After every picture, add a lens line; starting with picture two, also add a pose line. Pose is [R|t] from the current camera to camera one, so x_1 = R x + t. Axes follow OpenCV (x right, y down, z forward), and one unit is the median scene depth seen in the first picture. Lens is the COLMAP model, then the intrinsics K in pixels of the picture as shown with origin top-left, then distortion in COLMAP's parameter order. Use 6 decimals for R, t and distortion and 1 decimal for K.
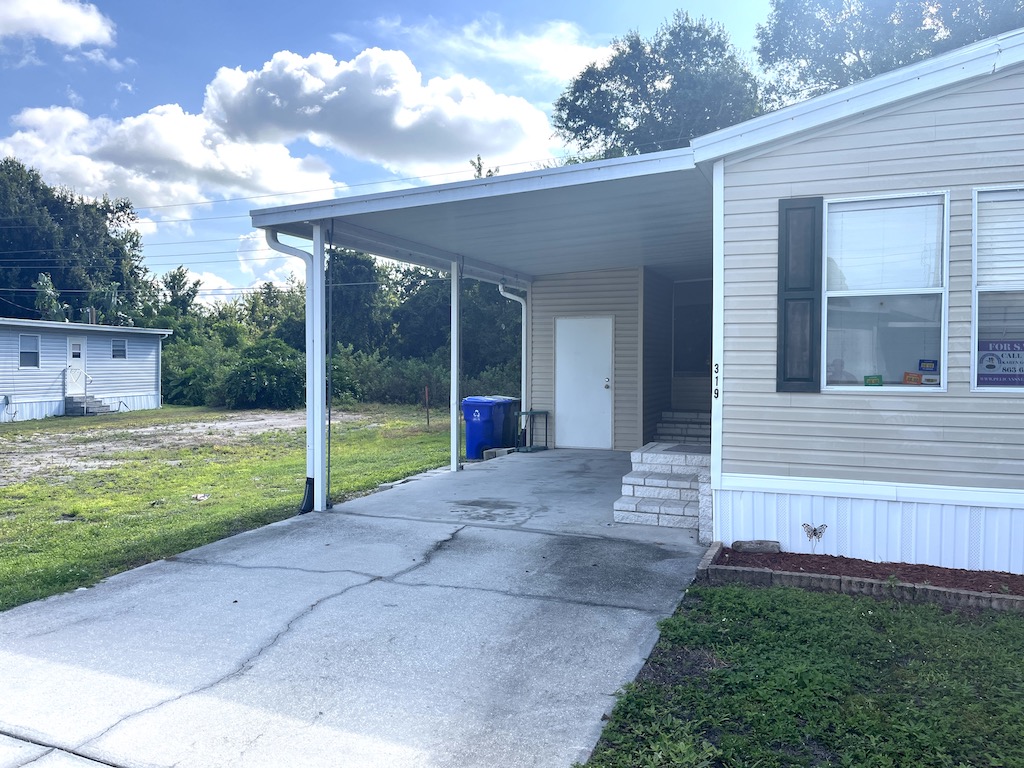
lens RADIAL K [[777.4, 0, 505.6], [0, 777.4, 369.9], [0, 0, 1]] dist [0.053516, -0.073097]
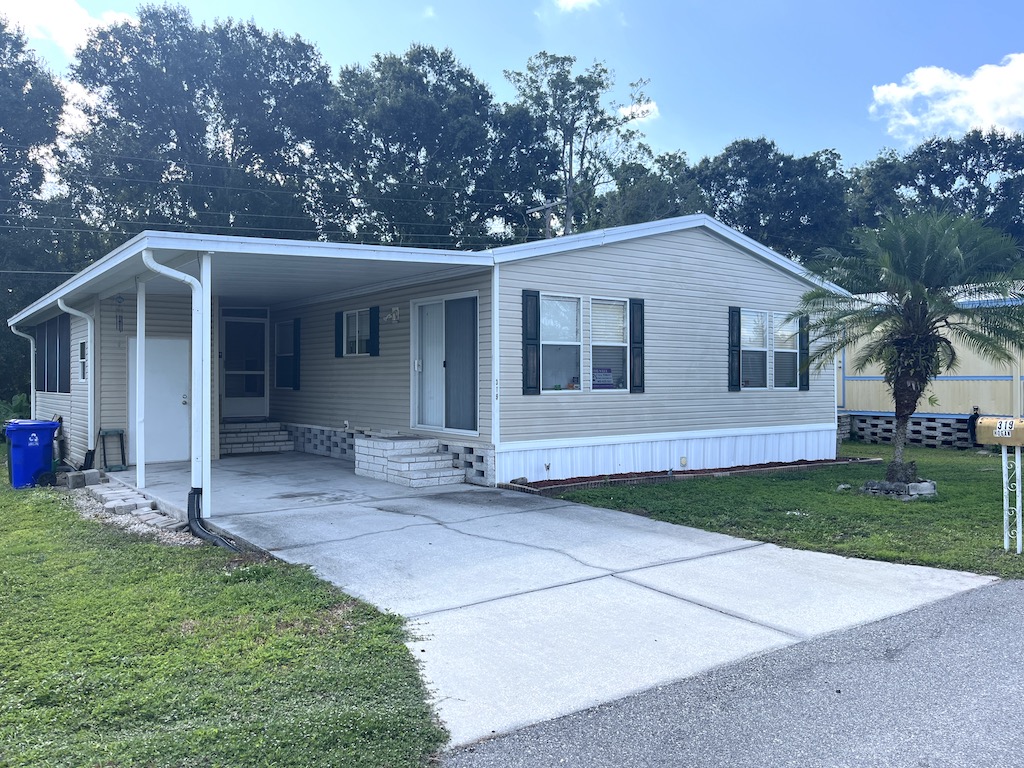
lens RADIAL K [[777.4, 0, 507.2], [0, 777.4, 375.9], [0, 0, 1]] dist [0.053516, -0.073097]
pose [[0.518700, -0.000579, 0.854956, -1.222400], [0.014519, 0.999862, -0.008132, -0.001716], [-0.854833, 0.016631, 0.518637, 0.094388]]
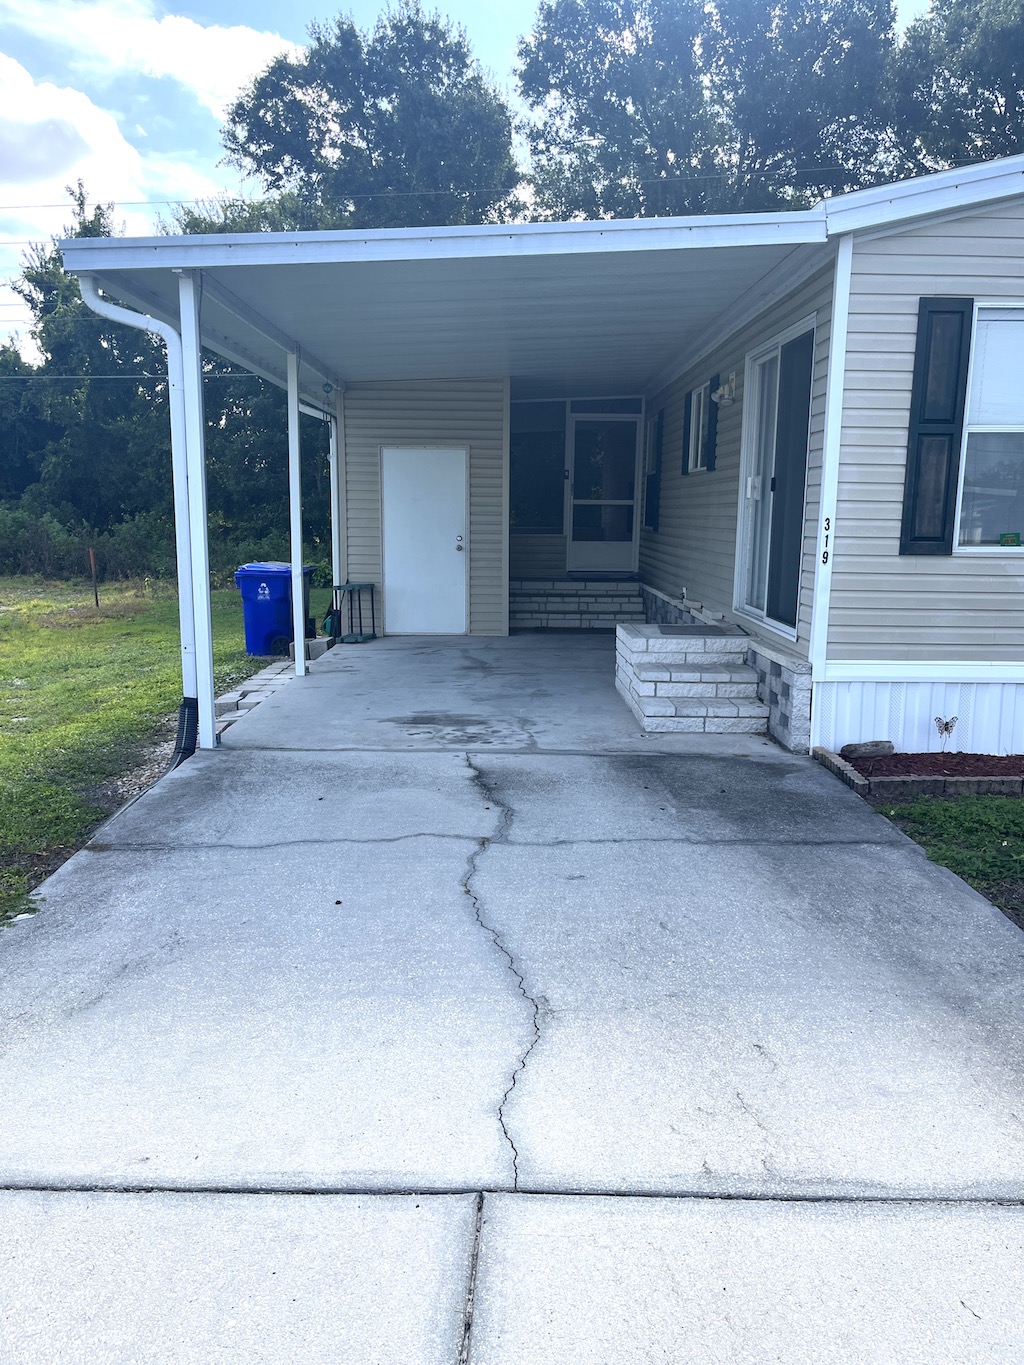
lens RADIAL K [[1036.3, 0, 506.9], [0, 1036.3, 694.4], [0, 0, 1]] dist [0.053516, -0.073097]
pose [[0.925644, -0.059739, 0.373651, -0.420741], [-0.002434, 0.986499, 0.163752, -0.004269], [-0.378388, -0.152485, 0.913001, 0.172321]]
